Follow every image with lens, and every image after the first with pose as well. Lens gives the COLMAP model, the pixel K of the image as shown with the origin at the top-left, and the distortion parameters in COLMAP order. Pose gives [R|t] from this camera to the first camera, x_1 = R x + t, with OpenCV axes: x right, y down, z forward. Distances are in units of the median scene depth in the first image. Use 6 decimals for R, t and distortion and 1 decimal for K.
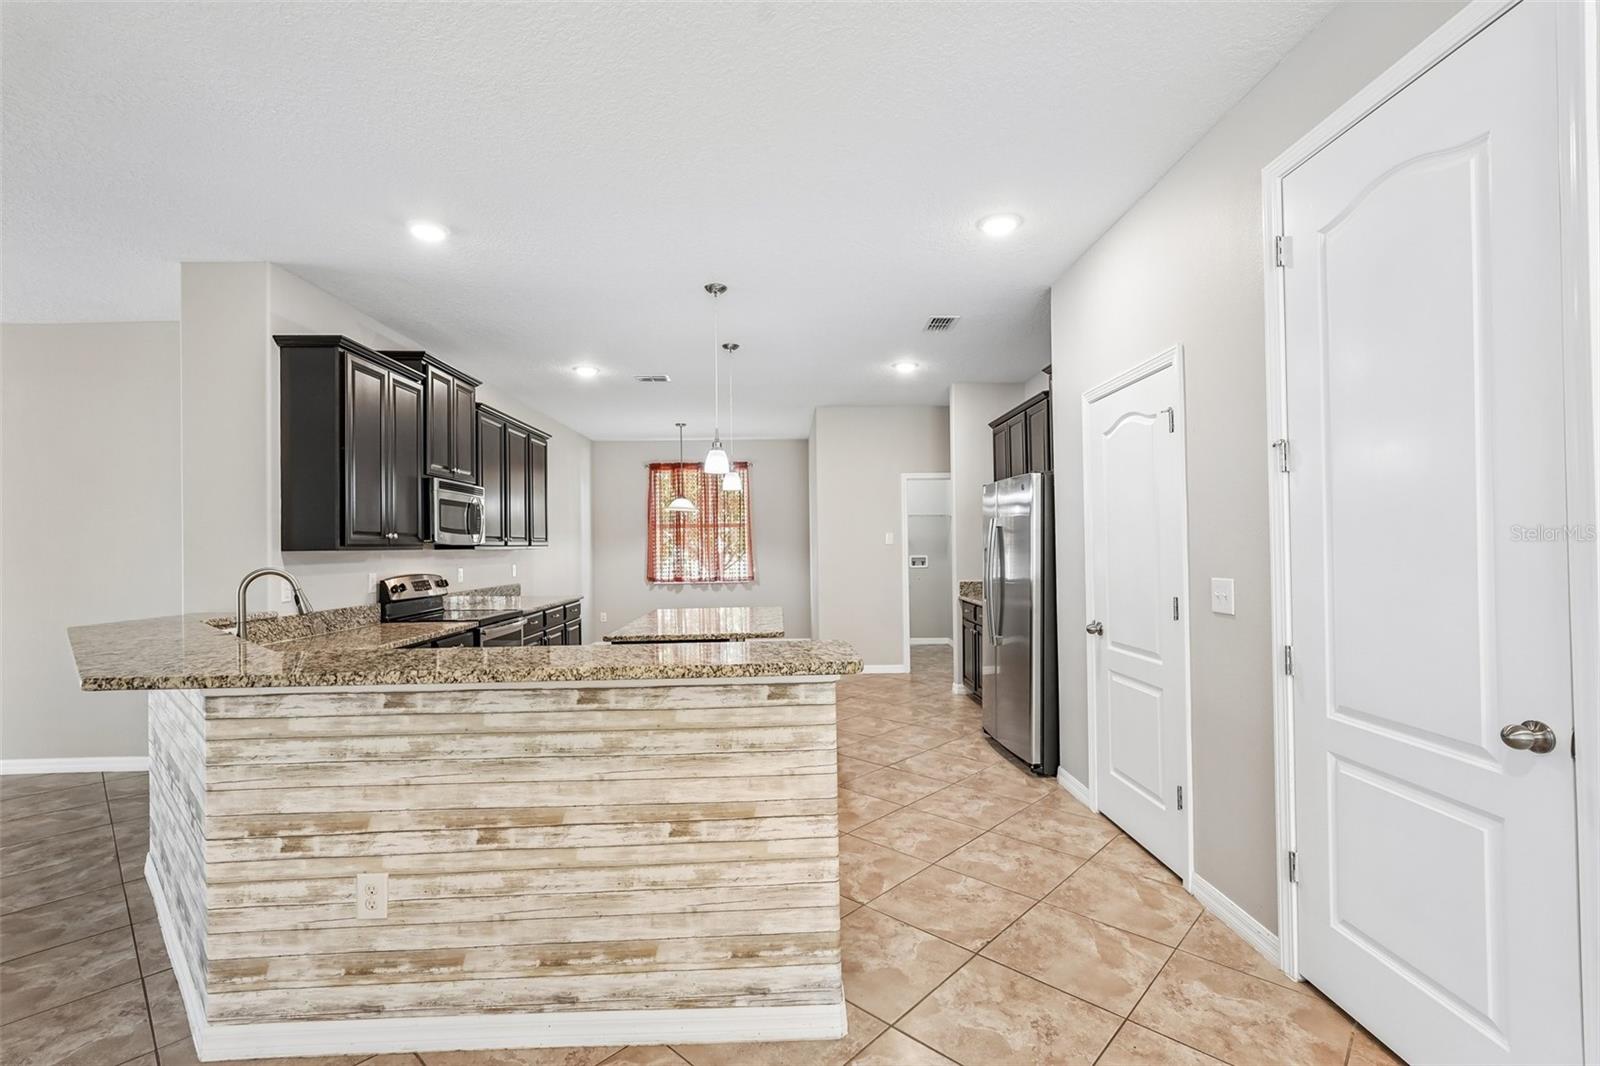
lens RADIAL K [[742.3, 0, 800.0], [0, 742.3, 533.0], [0, 0, 1]] dist [0.032823, -0.000131]
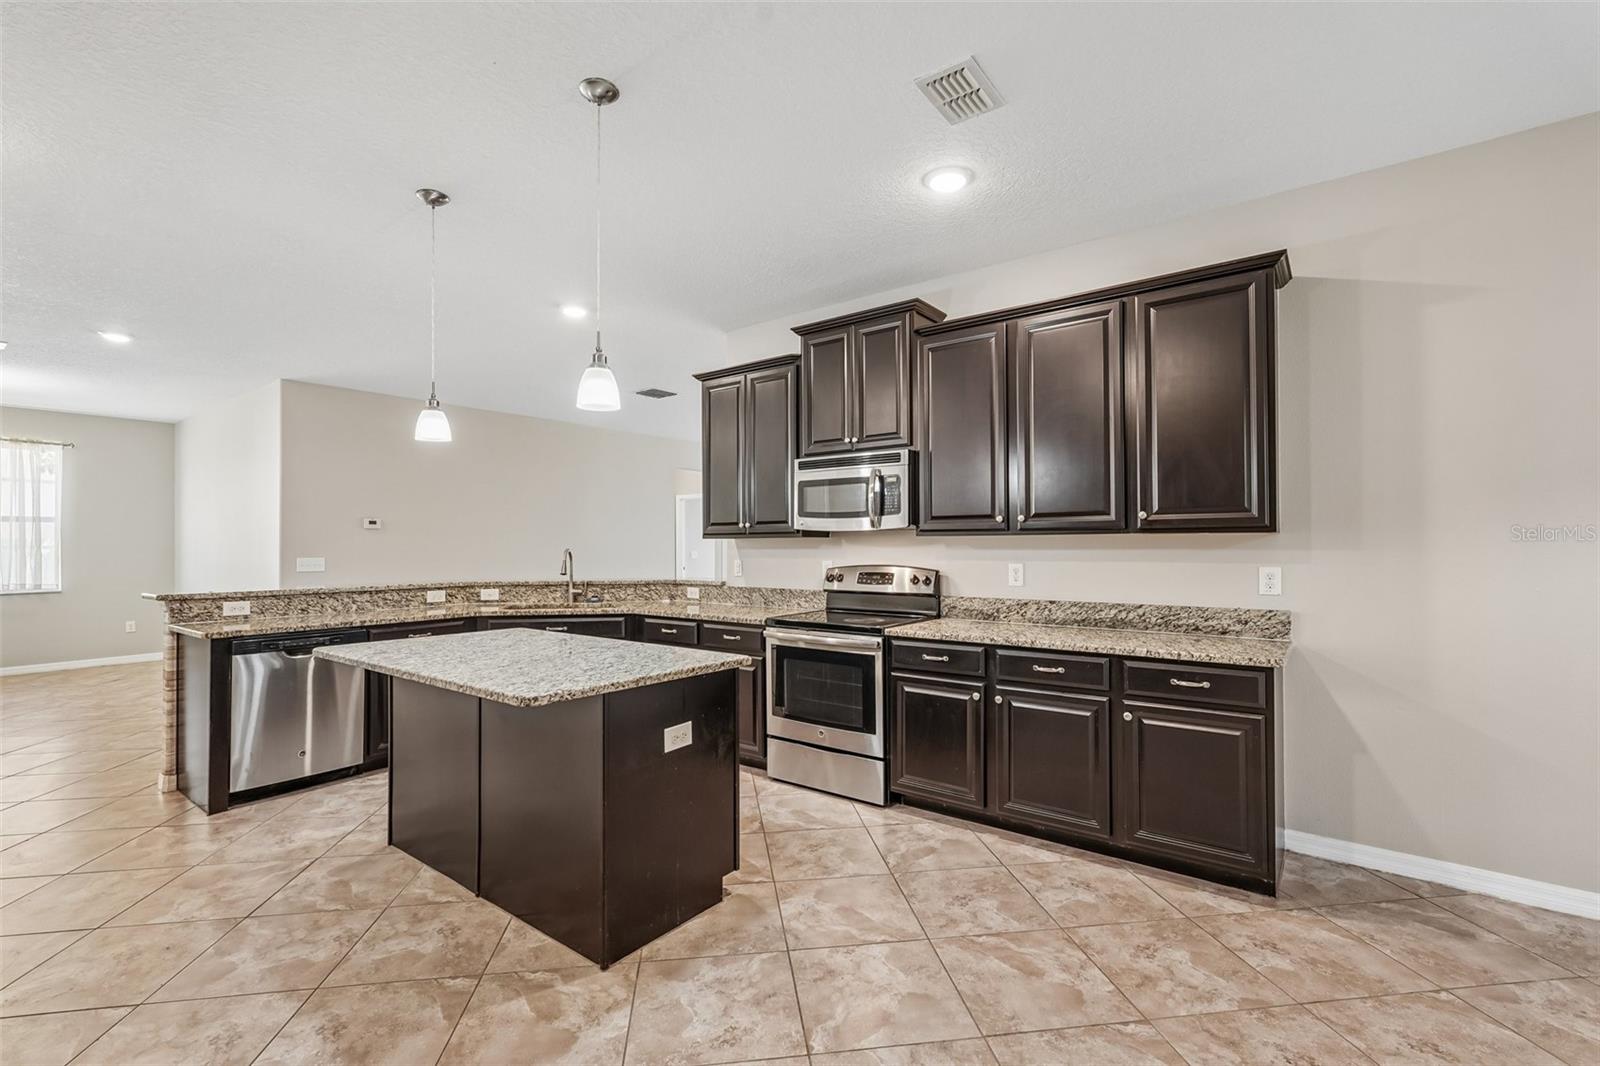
lens RADIAL K [[706.9, 0, 799.2], [0, 706.9, 538.9], [0, 0, 1]] dist [-0.003037, 0.000535]
pose [[-0.626338, 0.008805, -0.779502, 0.208763], [0.026769, 0.999589, -0.010218, 0.036286], [0.779092, -0.027267, -0.626317, 1.677121]]
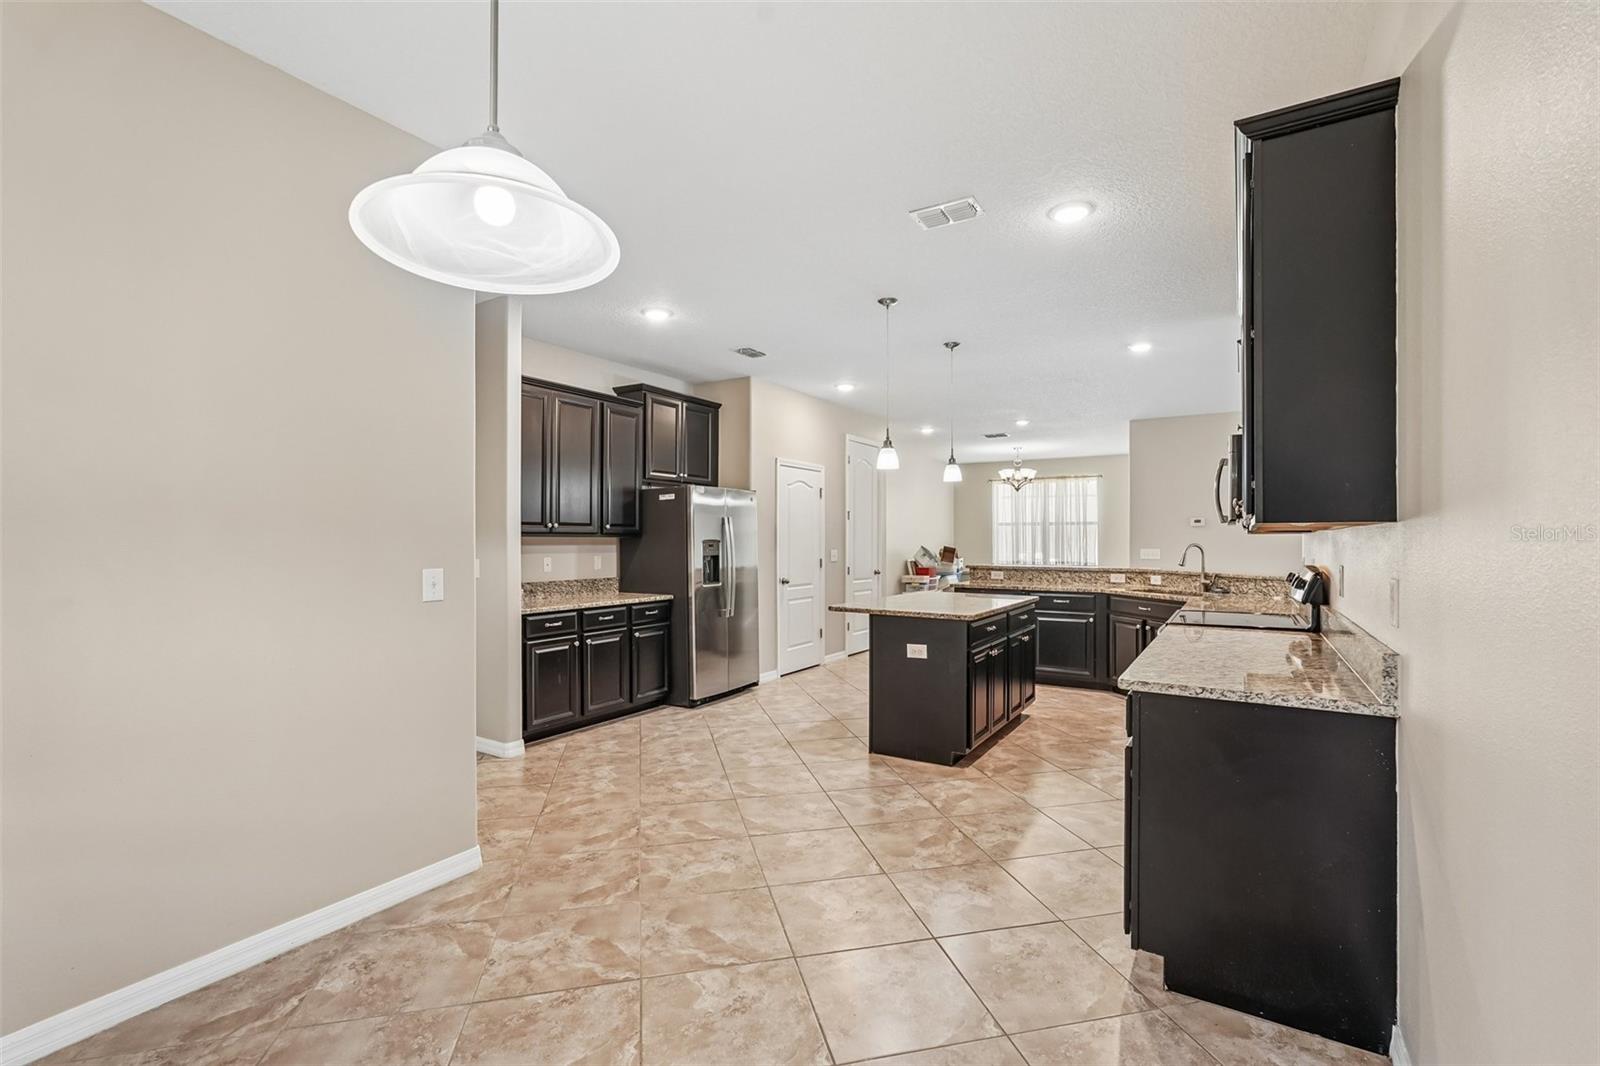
lens RADIAL K [[706.9, 0, 799.2], [0, 706.9, 538.9], [0, 0, 1]] dist [-0.003037, 0.000535]
pose [[-0.833359, 0.012676, 0.552587, -0.563515], [-0.001264, 0.999691, -0.024838, 0.055532], [-0.552731, -0.021398, -0.833085, 2.141043]]
